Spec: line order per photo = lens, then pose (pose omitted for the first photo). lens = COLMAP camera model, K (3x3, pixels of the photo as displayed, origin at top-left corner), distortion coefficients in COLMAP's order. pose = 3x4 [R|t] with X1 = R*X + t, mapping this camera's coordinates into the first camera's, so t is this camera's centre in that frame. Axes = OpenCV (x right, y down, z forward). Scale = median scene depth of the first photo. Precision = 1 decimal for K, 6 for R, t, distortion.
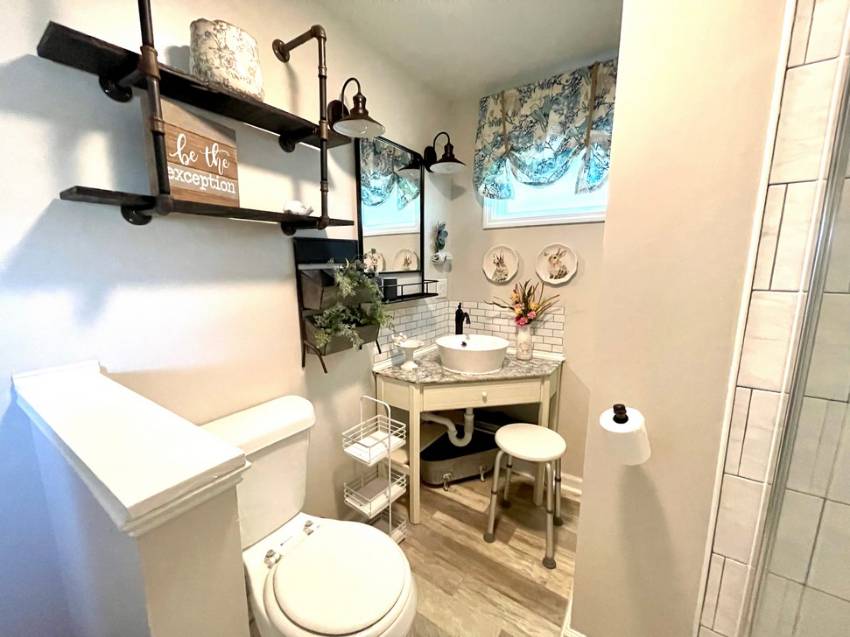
lens RADIAL K [[343.1, 0, 425.6], [0, 343.1, 320.6], [0, 0, 1]] dist [-0.000667, -0.000762]
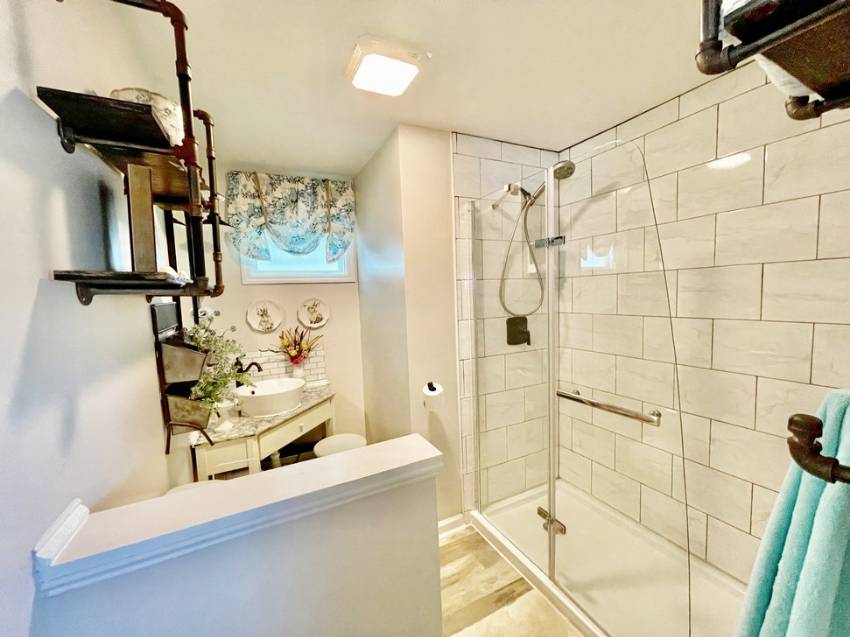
lens RADIAL K [[343.1, 0, 423.9], [0, 343.1, 318.5], [0, 0, 1]] dist [-0.000667, -0.000762]
pose [[0.500560, -0.081286, 0.861877, -0.560429], [0.179842, 0.983626, -0.011680, -0.052960], [-0.846815, 0.160849, 0.506983, -0.017580]]
